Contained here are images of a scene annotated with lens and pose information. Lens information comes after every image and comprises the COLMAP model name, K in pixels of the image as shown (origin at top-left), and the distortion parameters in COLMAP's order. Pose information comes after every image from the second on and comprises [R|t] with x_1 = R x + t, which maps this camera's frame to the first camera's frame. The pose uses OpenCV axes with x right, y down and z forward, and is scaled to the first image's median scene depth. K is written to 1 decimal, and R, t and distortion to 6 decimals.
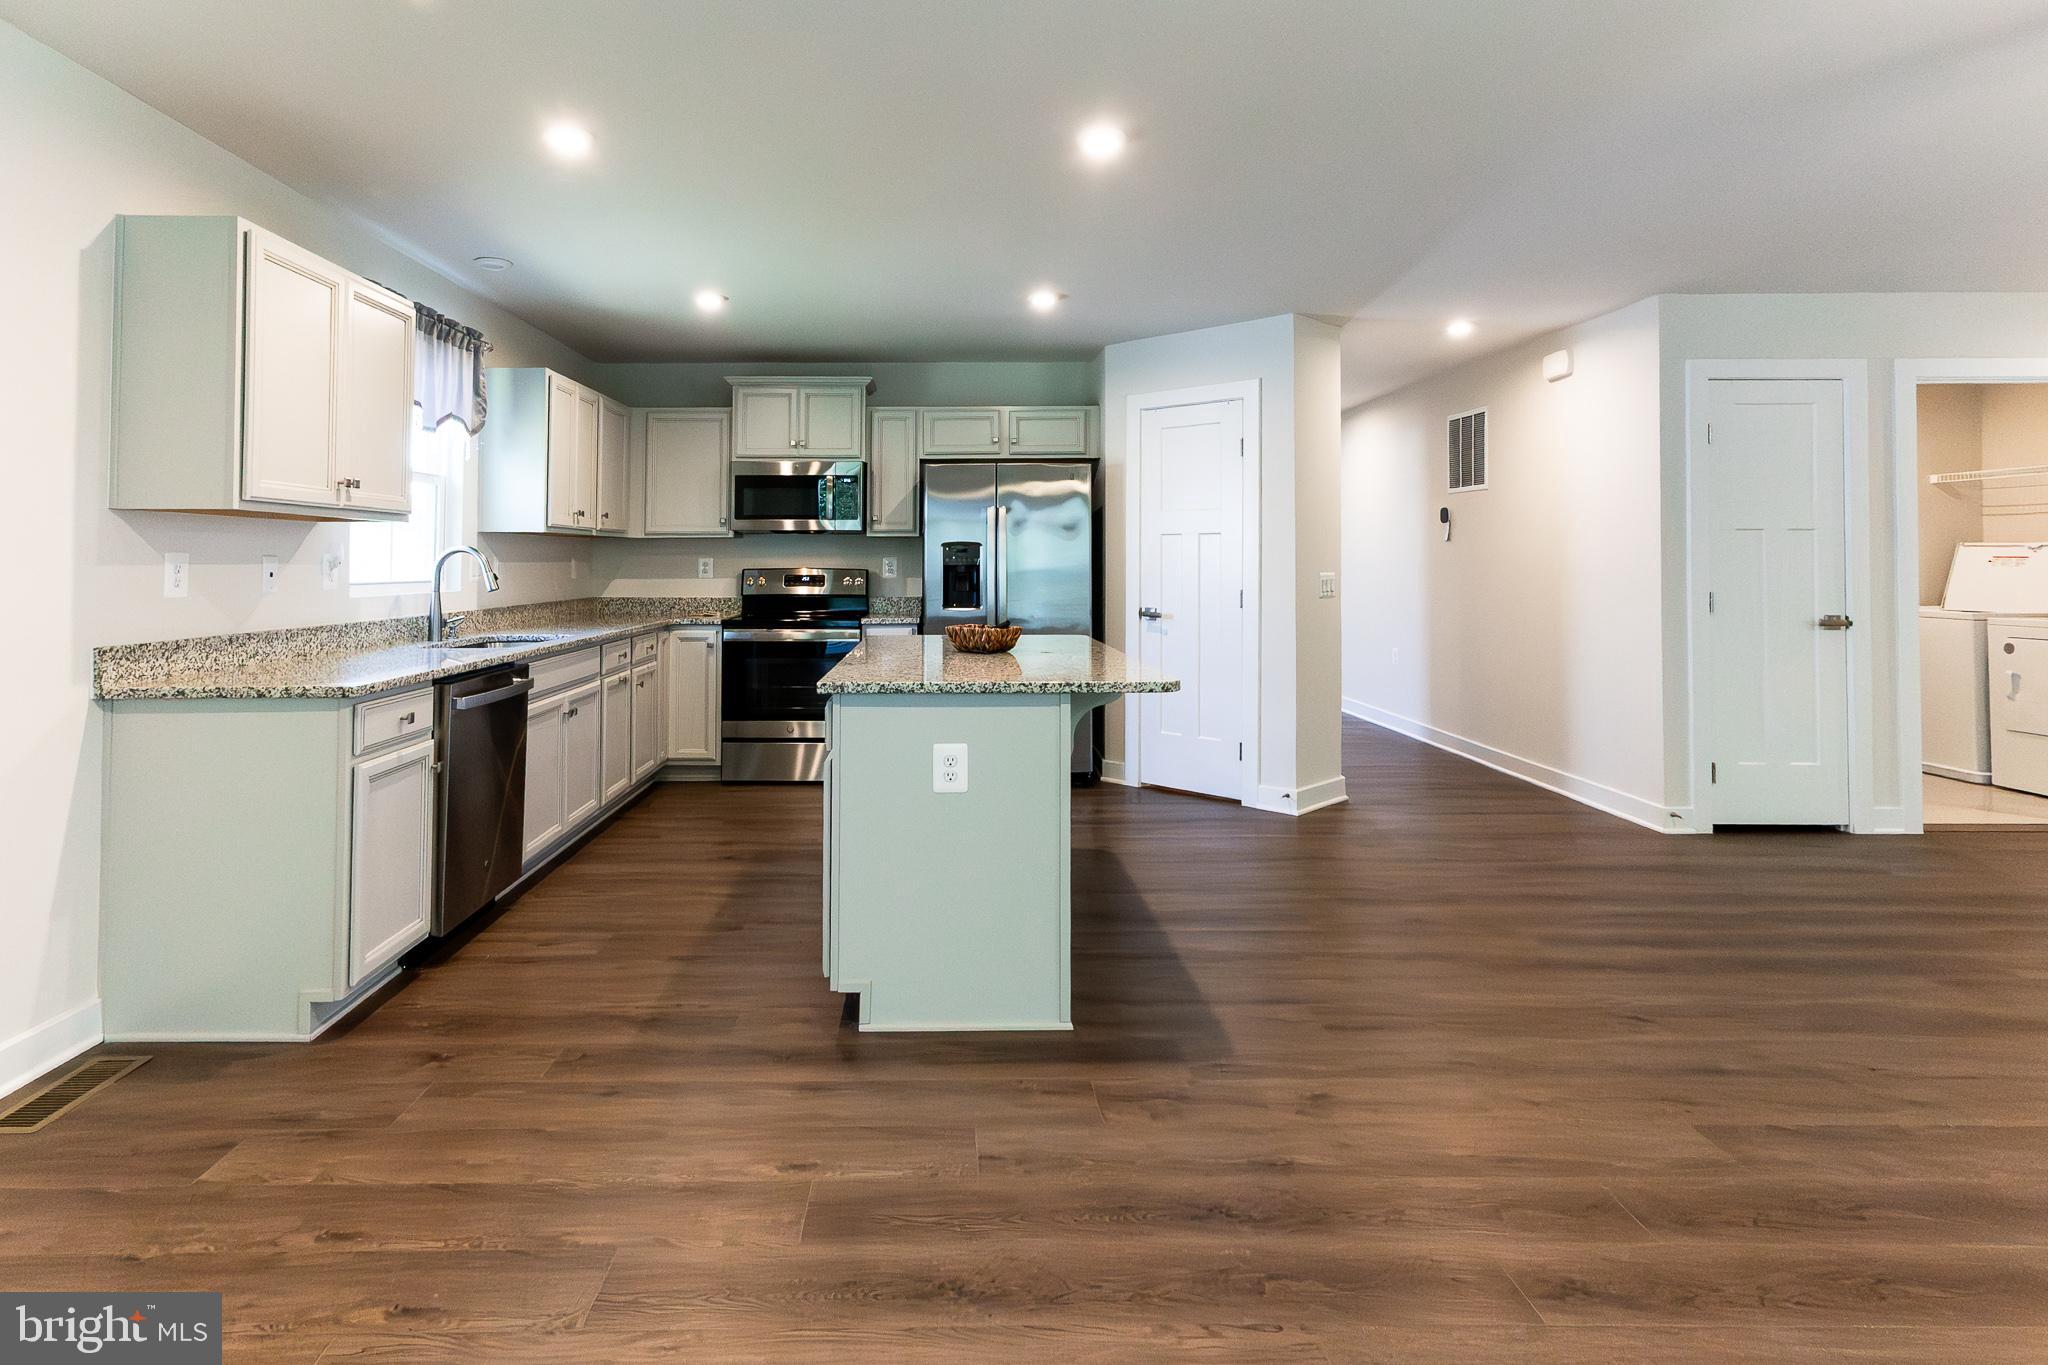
lens RADIAL K [[1047.7, 0, 946.2], [0, 1047.7, 527.2], [0, 0, 1]] dist [0.010230, 0.001784]
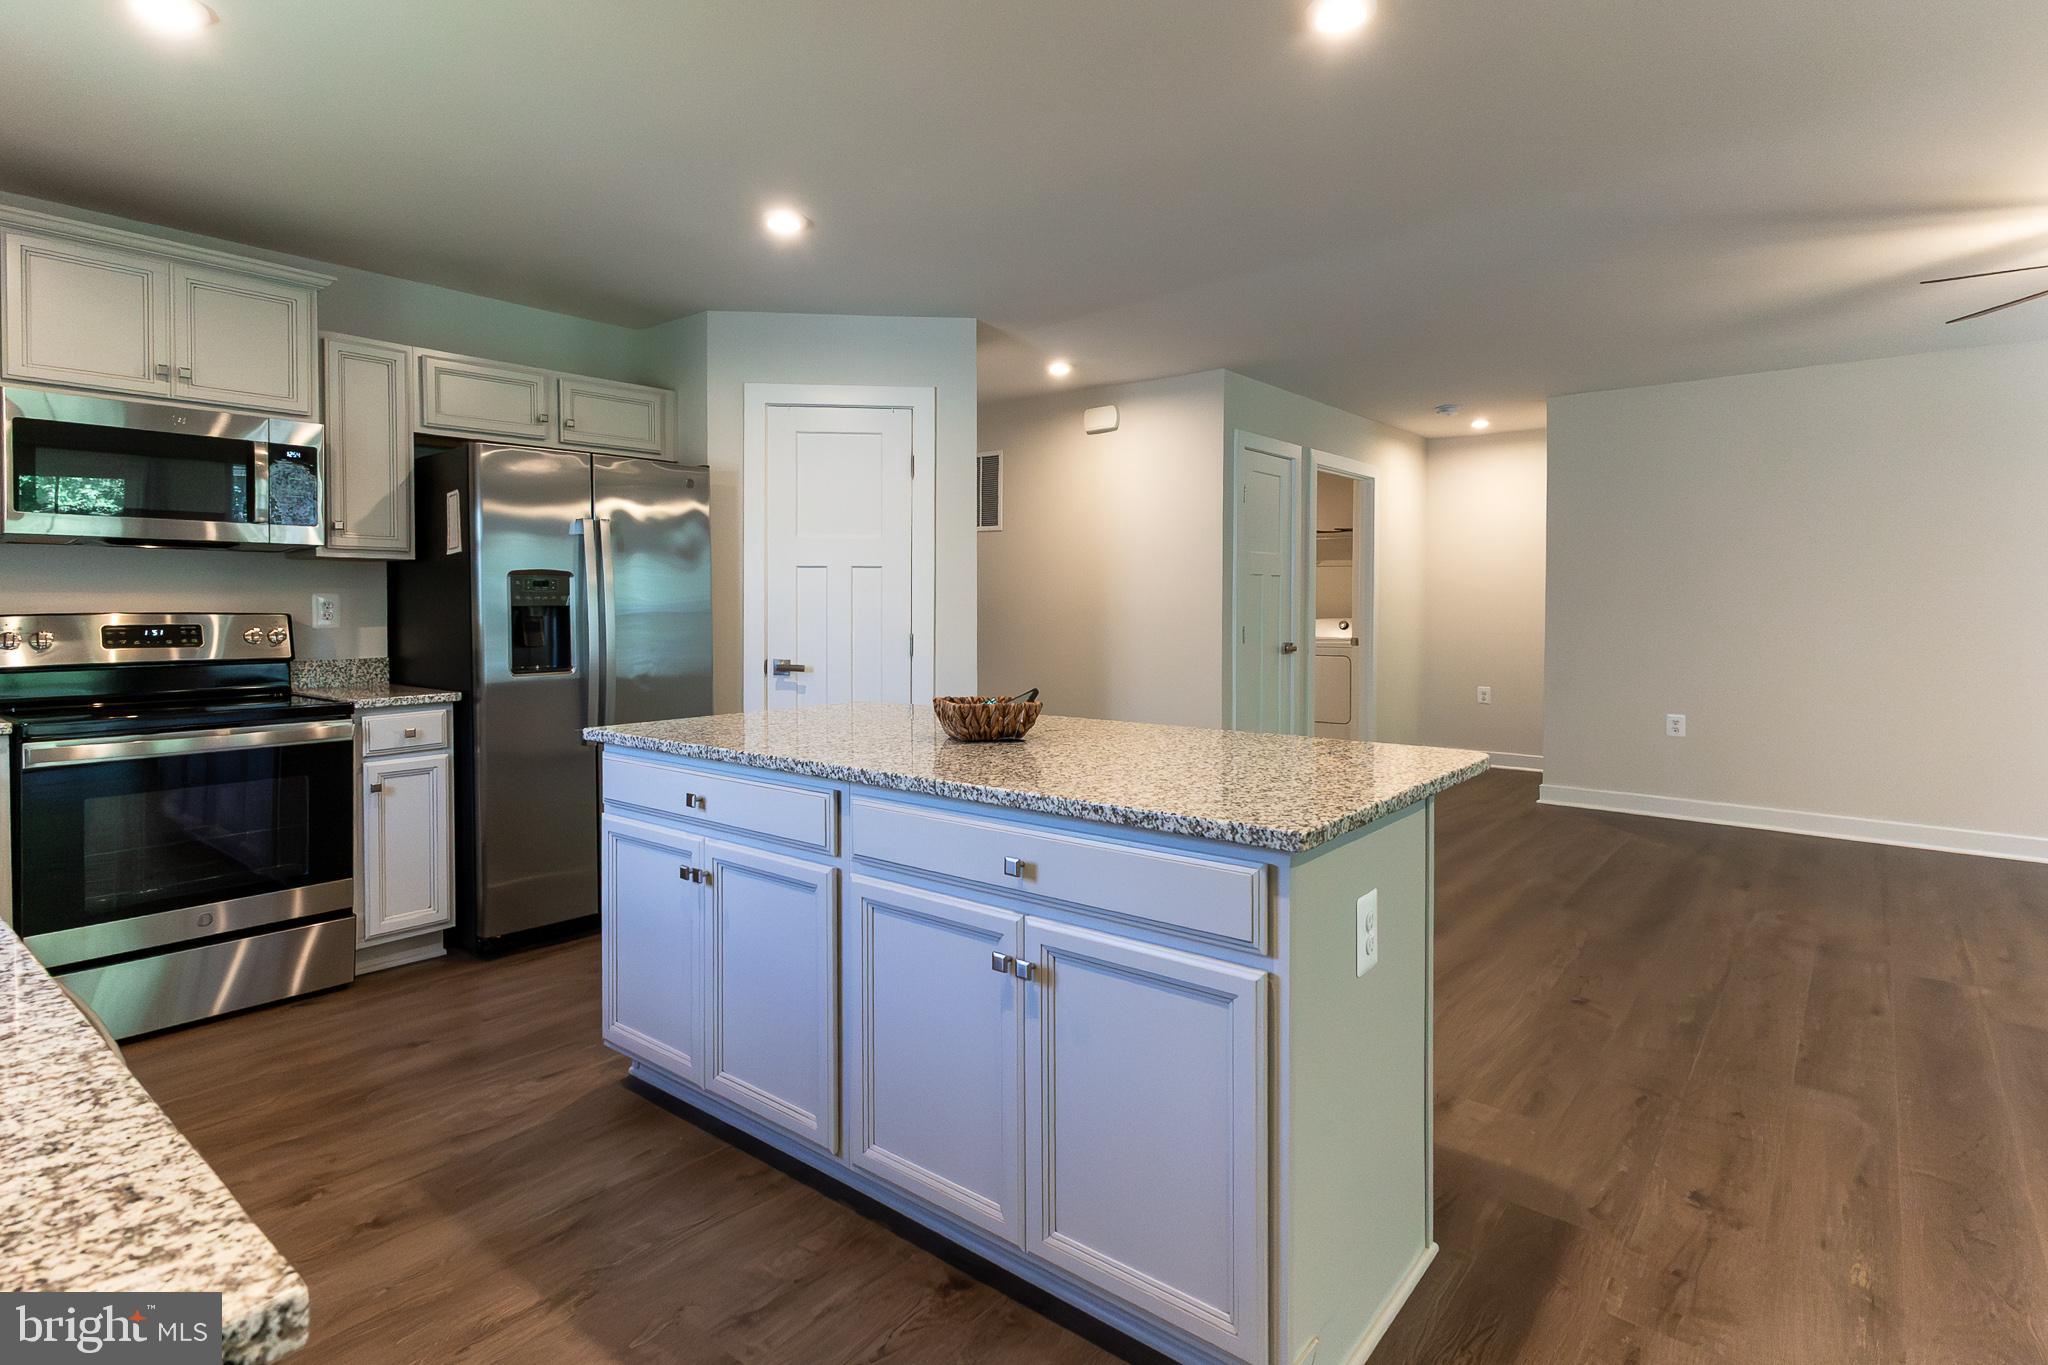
lens RADIAL K [[1047.7, 0, 1037.0], [0, 1047.7, 606.0], [0, 0, 1]] dist [0.010230, 0.001784]
pose [[0.646881, -0.002375, 0.762587, -0.293676], [-0.026098, 0.999340, 0.025251, 0.012628], [-0.762144, -0.036237, 0.646392, 0.365912]]
